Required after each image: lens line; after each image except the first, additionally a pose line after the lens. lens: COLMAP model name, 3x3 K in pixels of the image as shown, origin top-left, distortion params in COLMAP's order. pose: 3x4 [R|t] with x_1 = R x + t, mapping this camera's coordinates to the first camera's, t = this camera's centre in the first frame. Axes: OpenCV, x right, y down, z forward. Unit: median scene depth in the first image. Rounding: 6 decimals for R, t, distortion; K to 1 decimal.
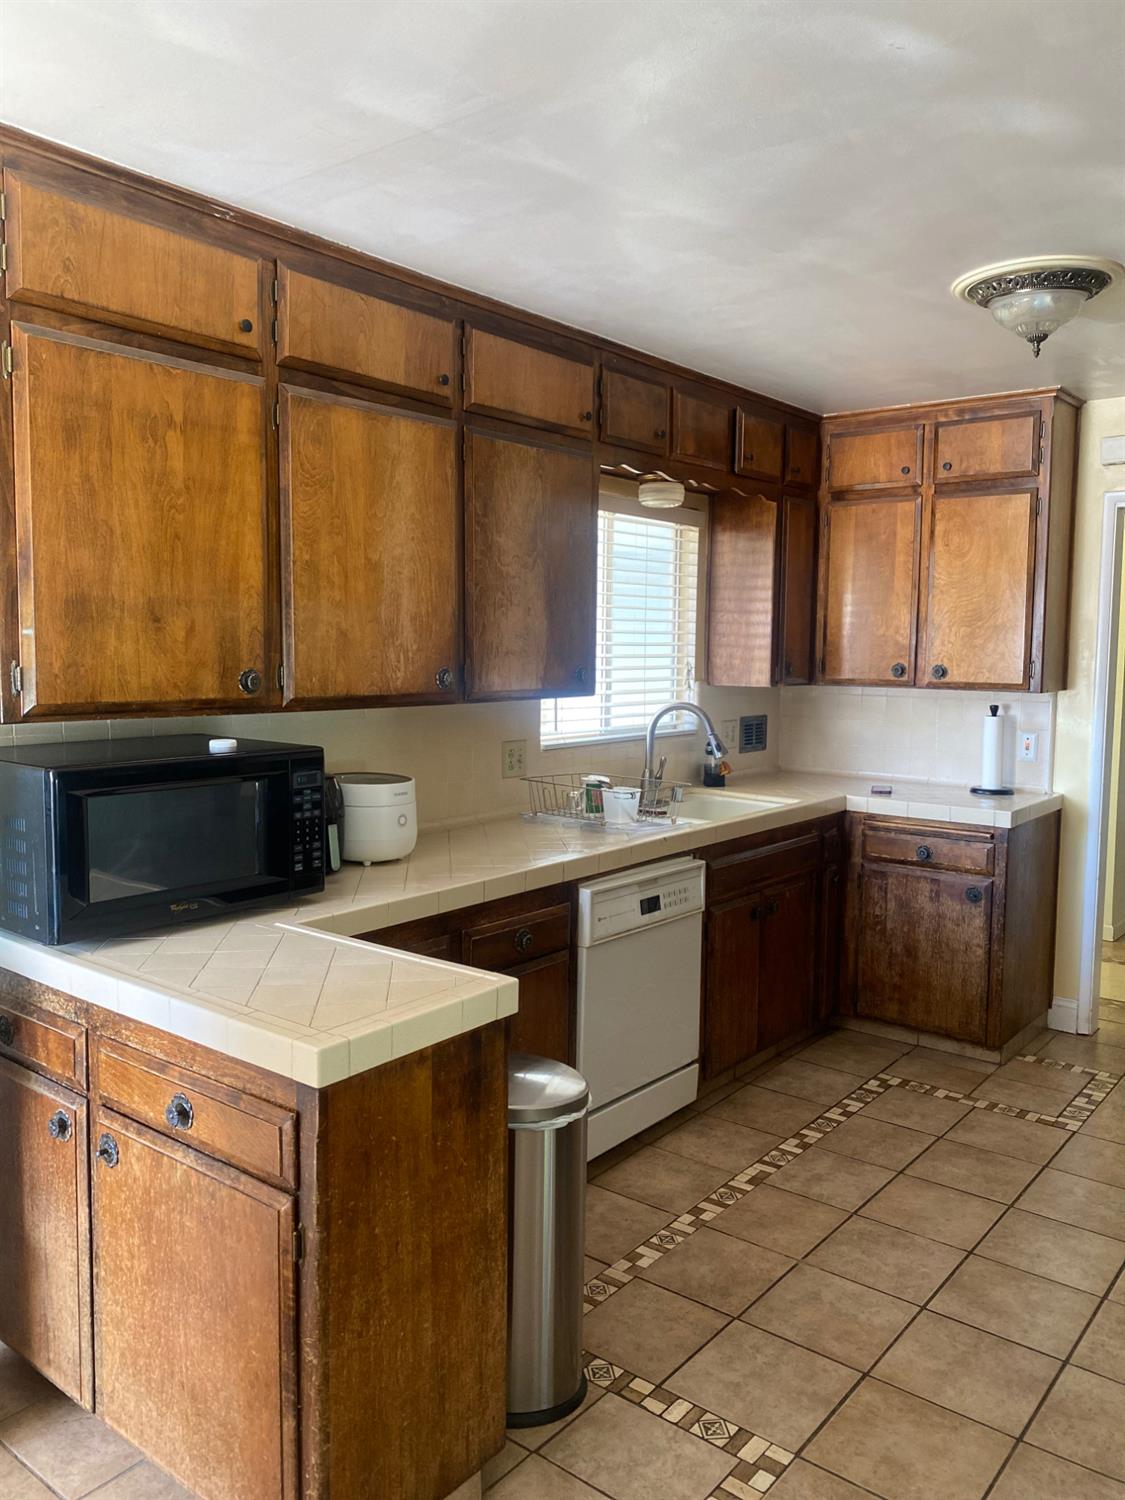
lens RADIAL K [[1141.5, 0, 562.5], [0, 1141.5, 750.0], [0, 0, 1]] dist [0.037059, -0.038604]
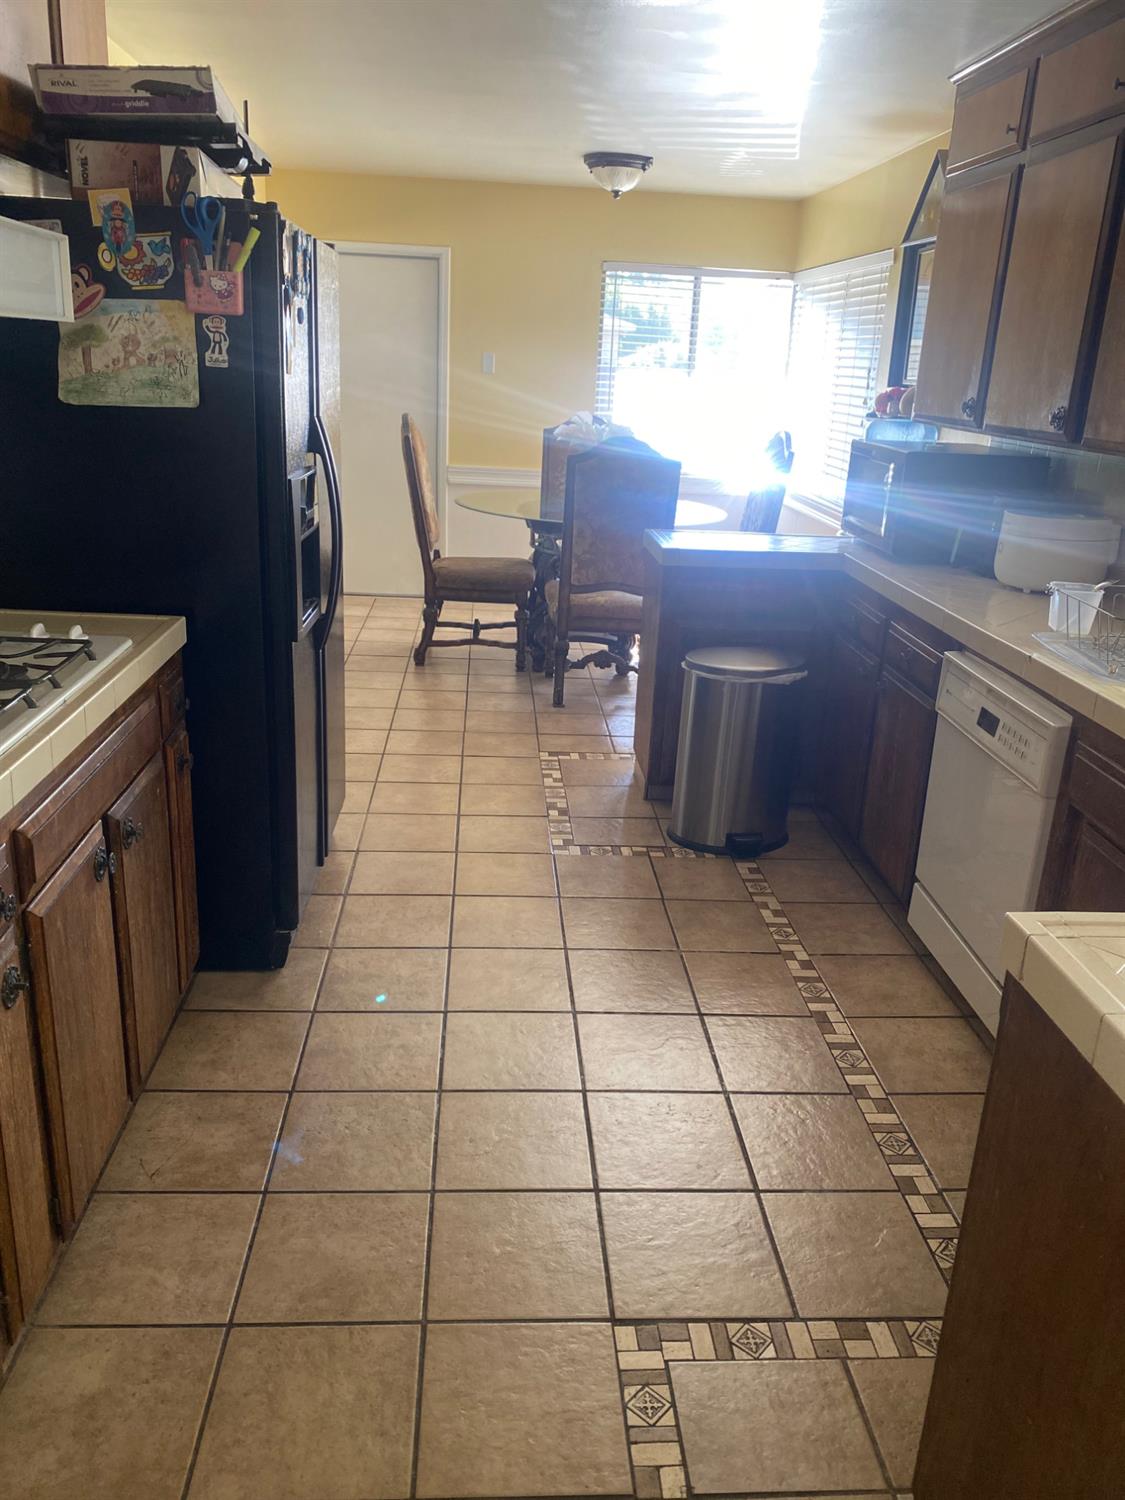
lens RADIAL K [[1141.5, 0, 562.5], [0, 1141.5, 750.0], [0, 0, 1]] dist [0.037059, -0.038604]
pose [[-0.741360, 0.172592, -0.648534, 0.886409], [-0.111267, 0.921380, 0.372396, -0.116595], [0.661819, 0.348240, -0.663871, 1.454065]]
